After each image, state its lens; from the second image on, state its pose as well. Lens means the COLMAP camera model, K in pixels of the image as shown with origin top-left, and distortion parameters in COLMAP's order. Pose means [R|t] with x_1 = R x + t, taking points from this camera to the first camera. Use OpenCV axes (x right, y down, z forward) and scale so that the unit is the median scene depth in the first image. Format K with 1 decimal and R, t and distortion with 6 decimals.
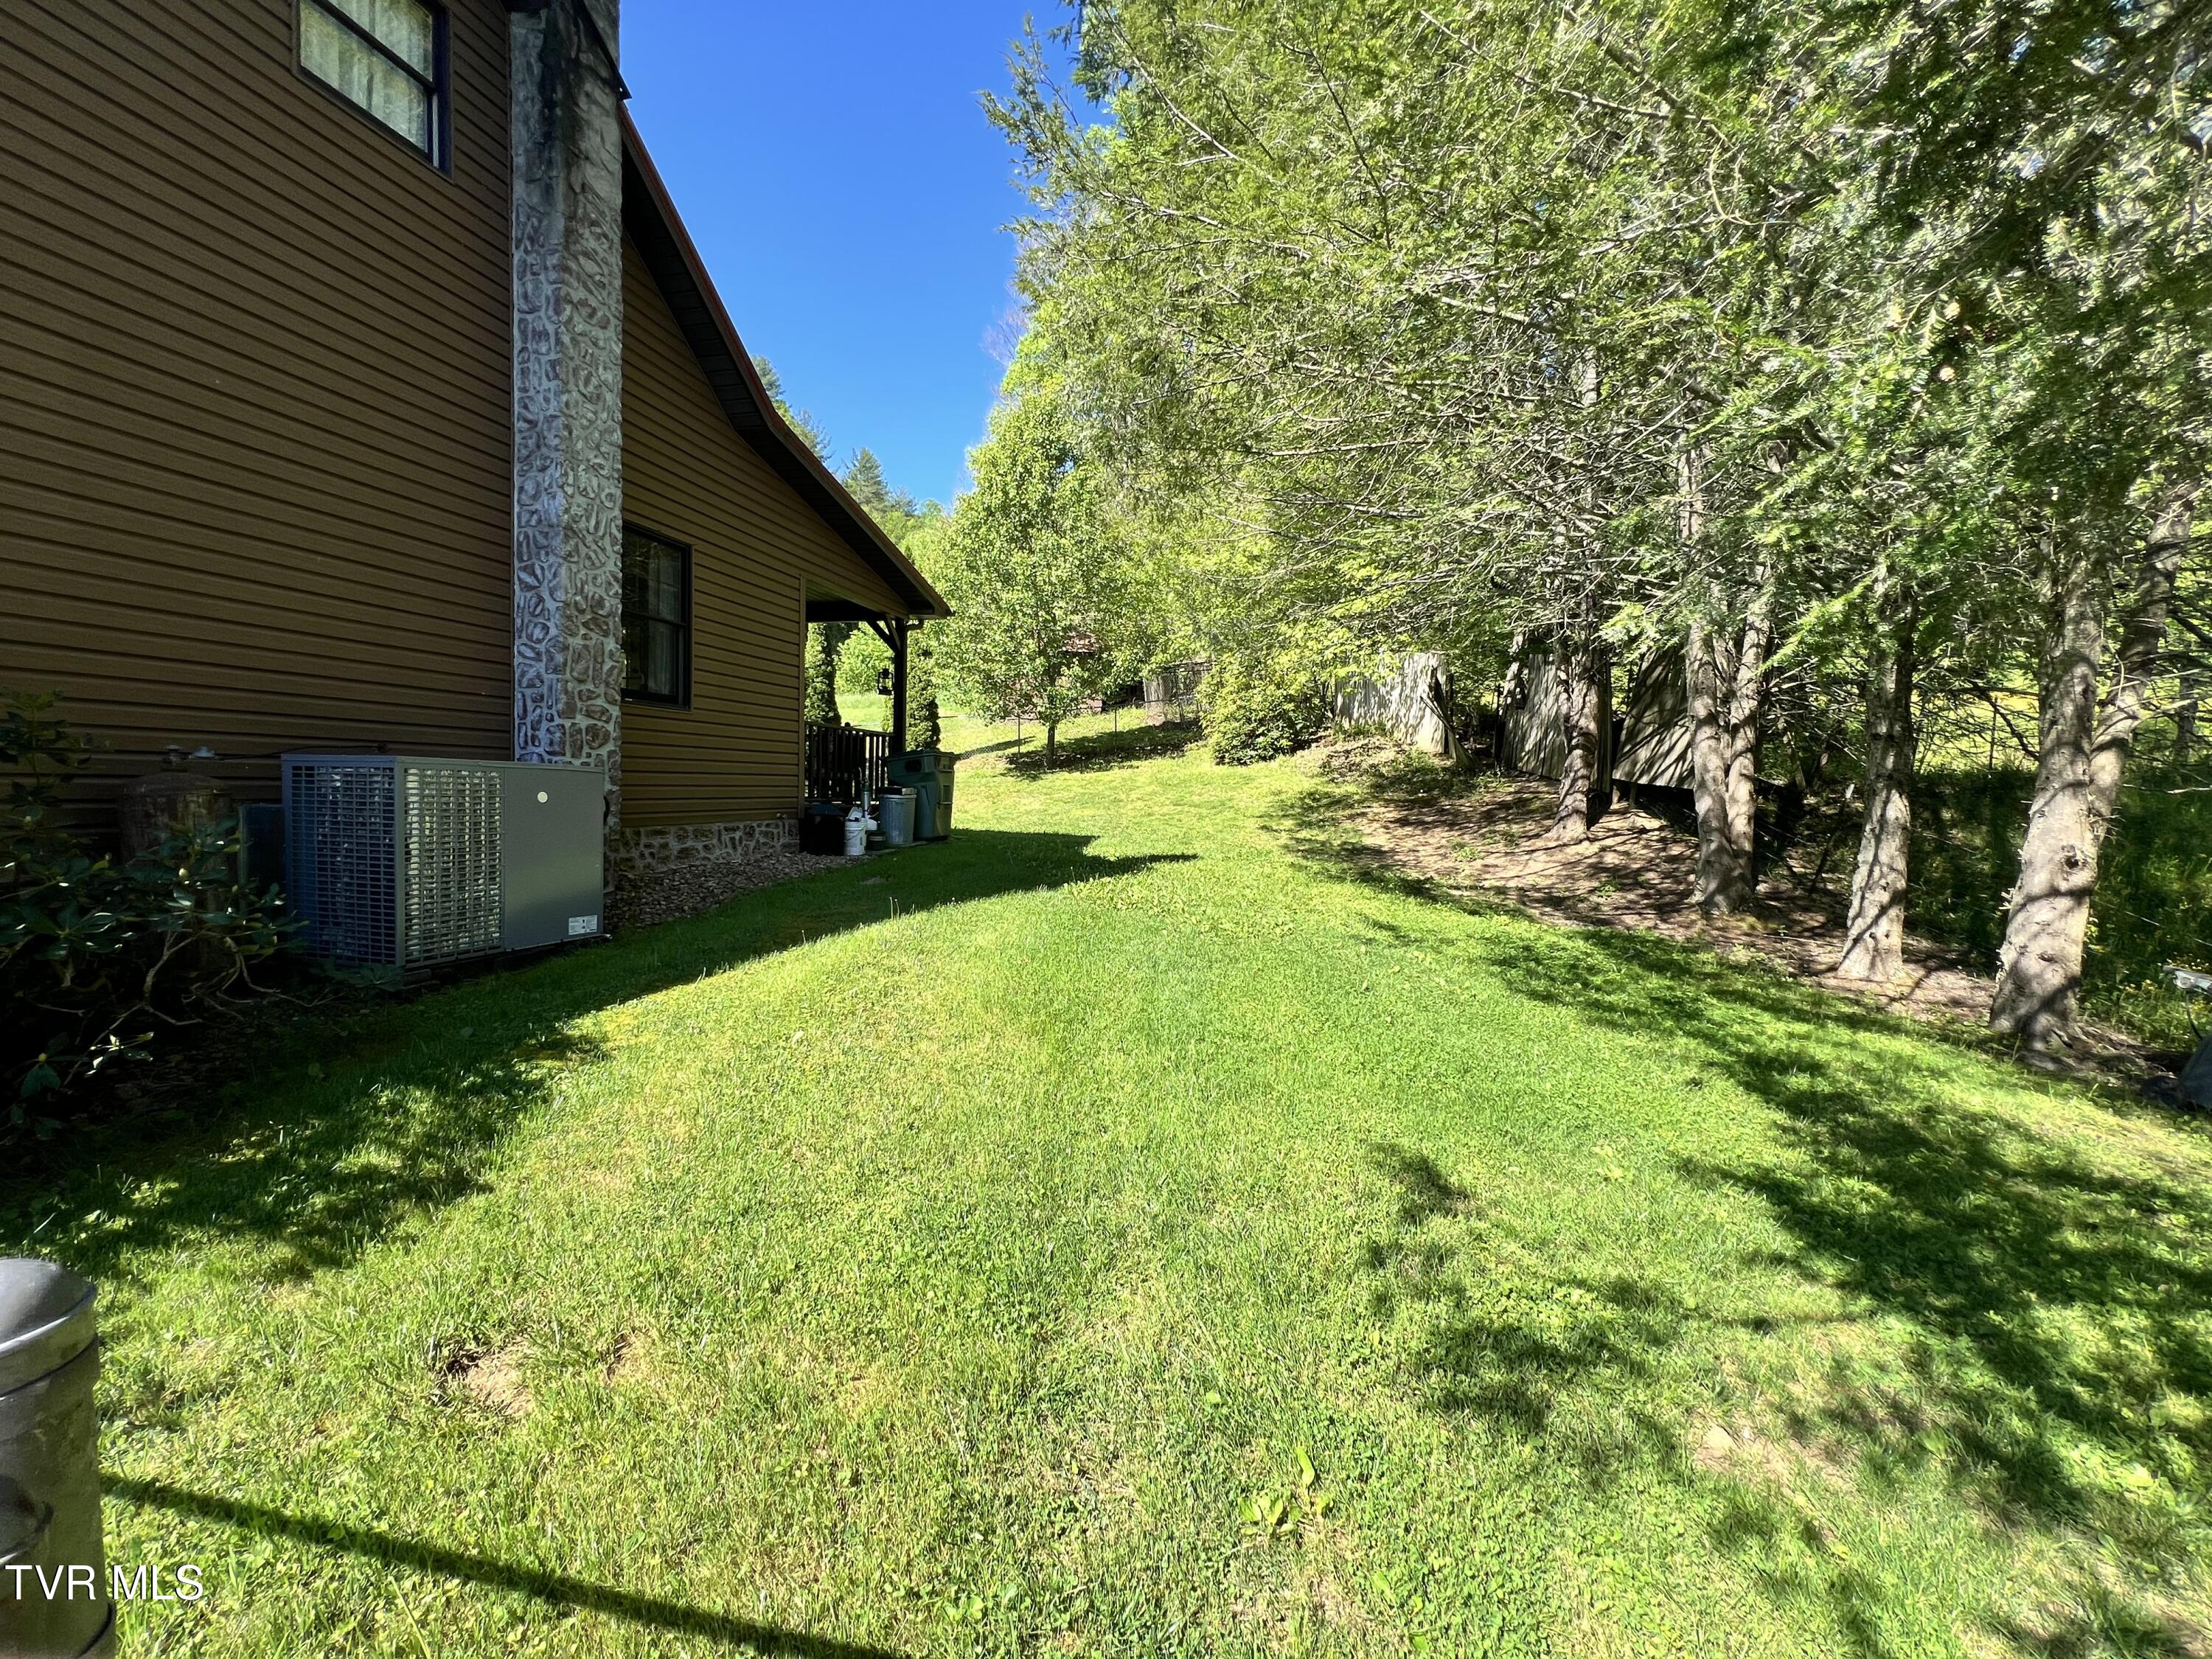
lens RADIAL K [[886.0, 0, 1100.1], [0, 886.0, 829.4], [0, 0, 1]] dist [-0.001799, 0.000851]
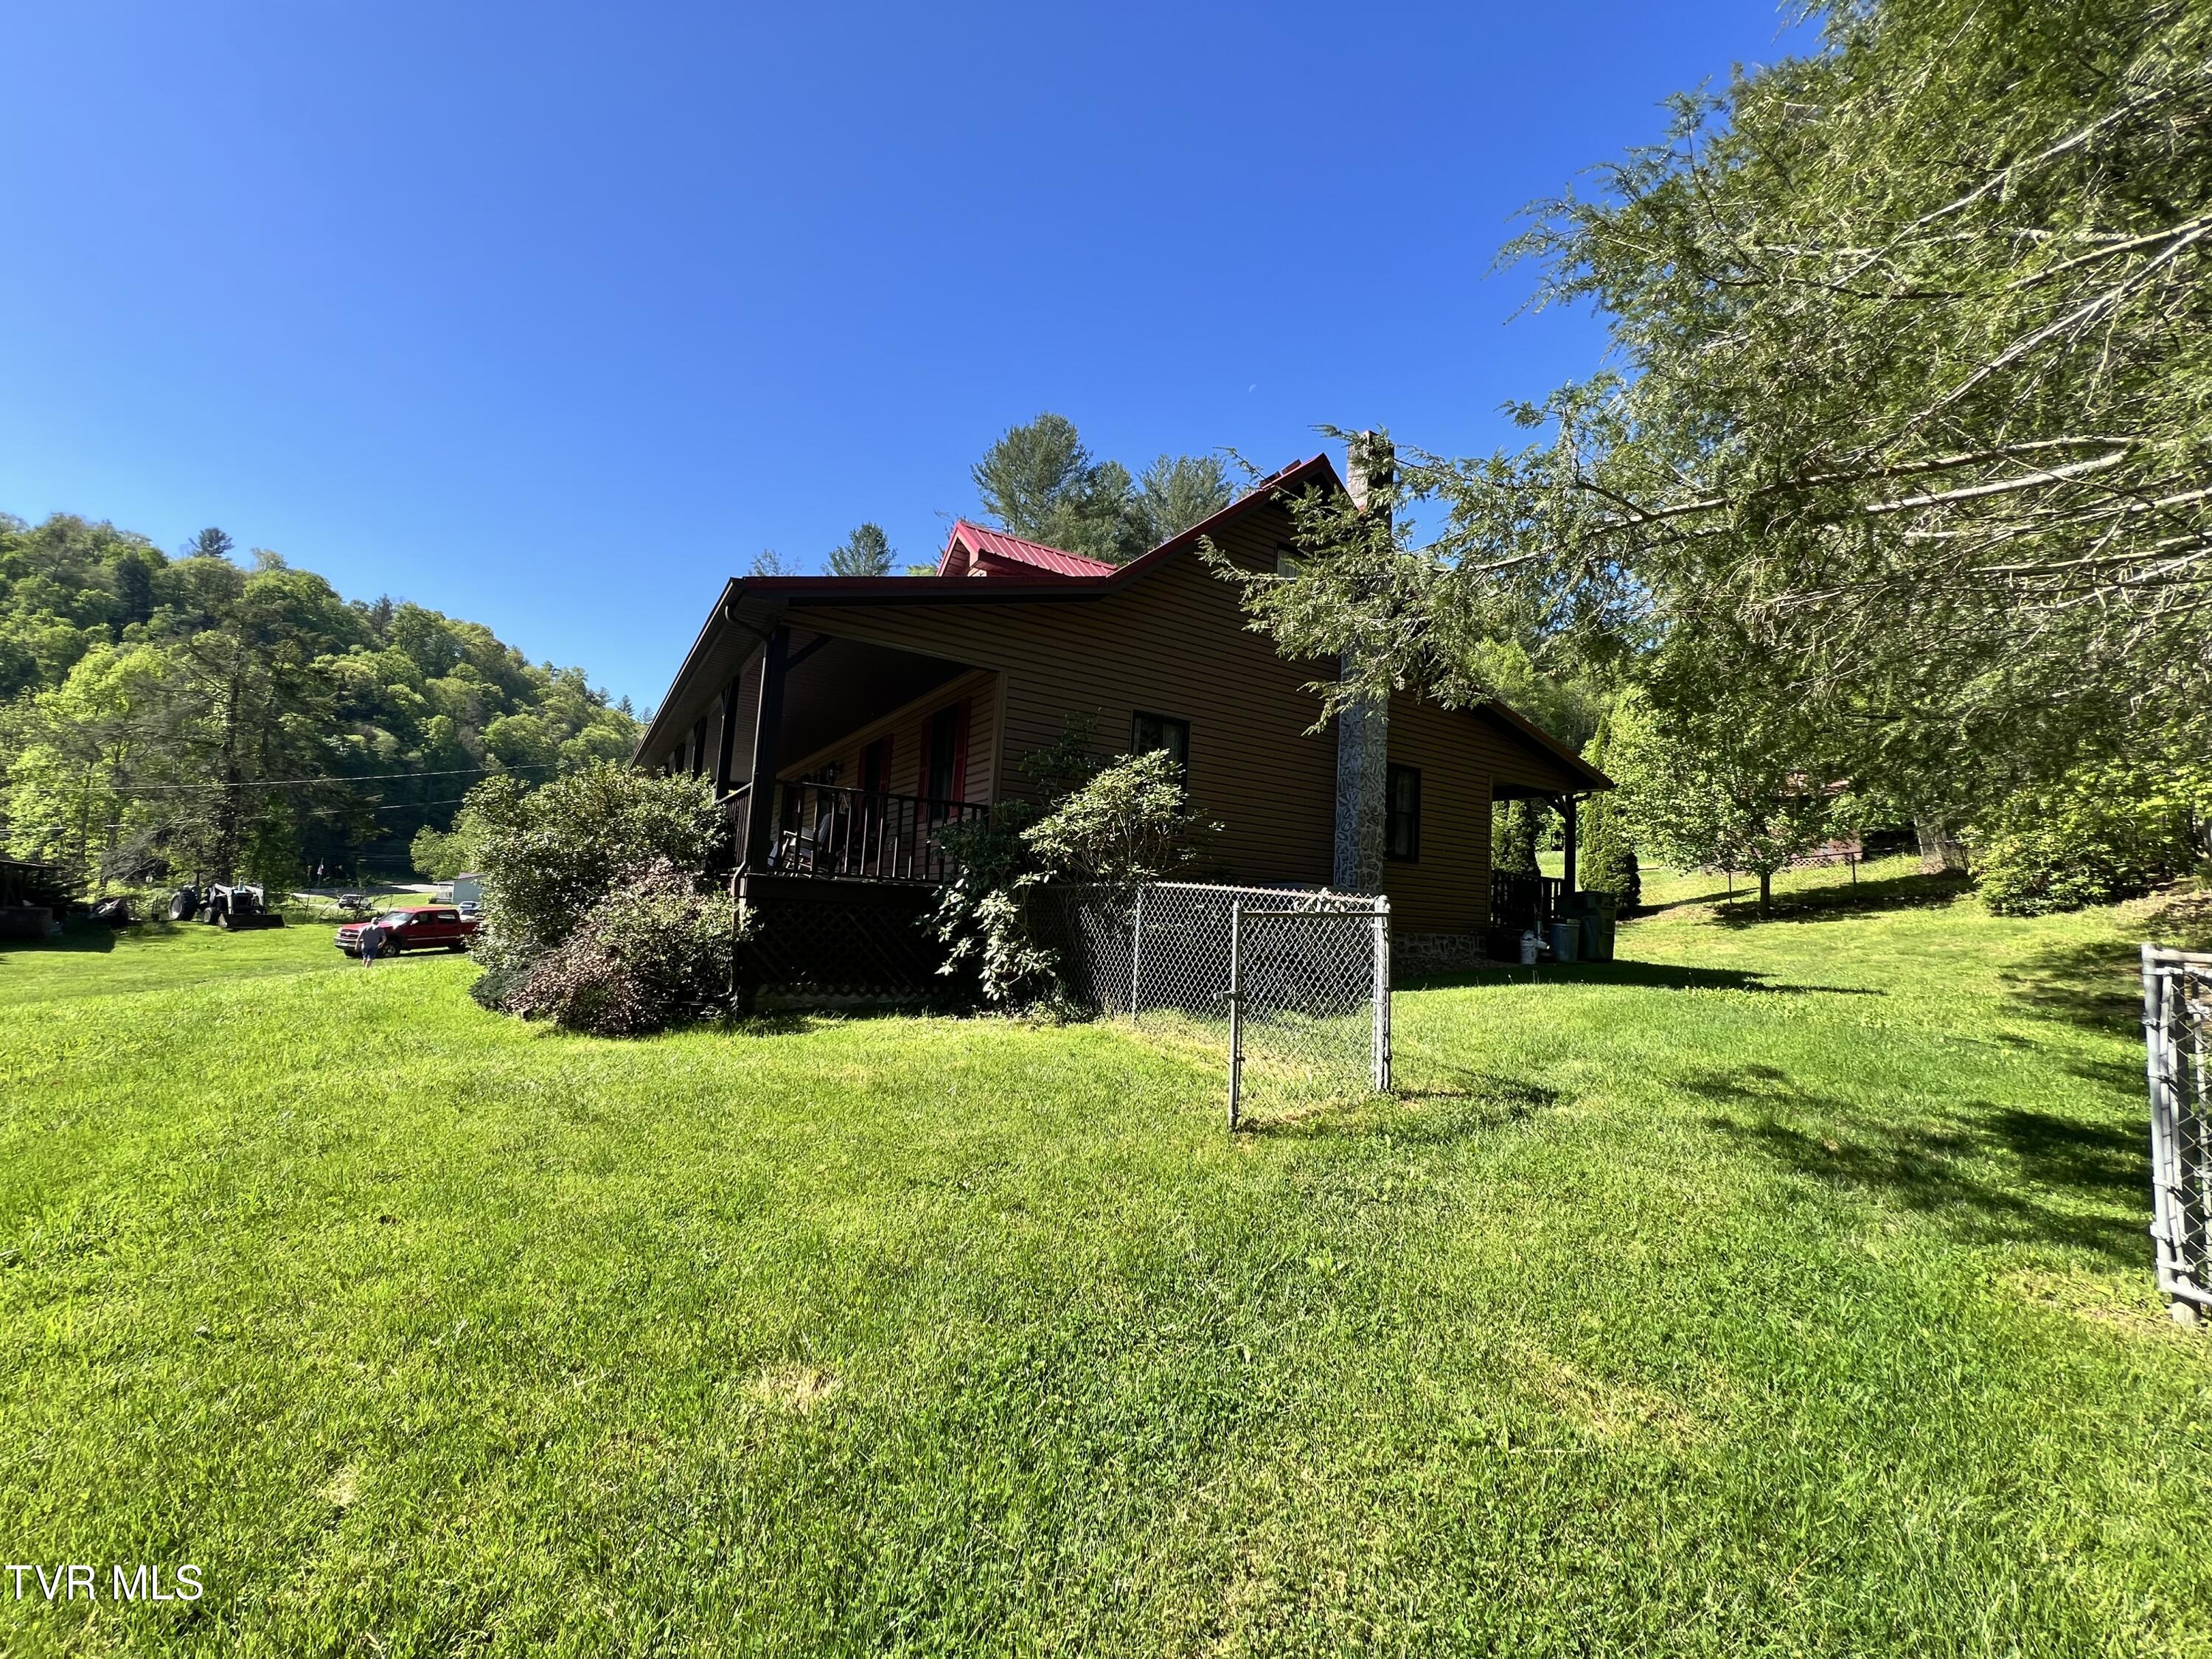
lens RADIAL K [[886.0, 0, 1100.1], [0, 886.0, 829.4], [0, 0, 1]] dist [-0.001799, 0.000851]
pose [[0.722347, -0.052142, -0.689562, 0.106499], [-0.072122, 0.986035, -0.150112, 0.038898], [0.687759, 0.158165, 0.708499, -0.249169]]
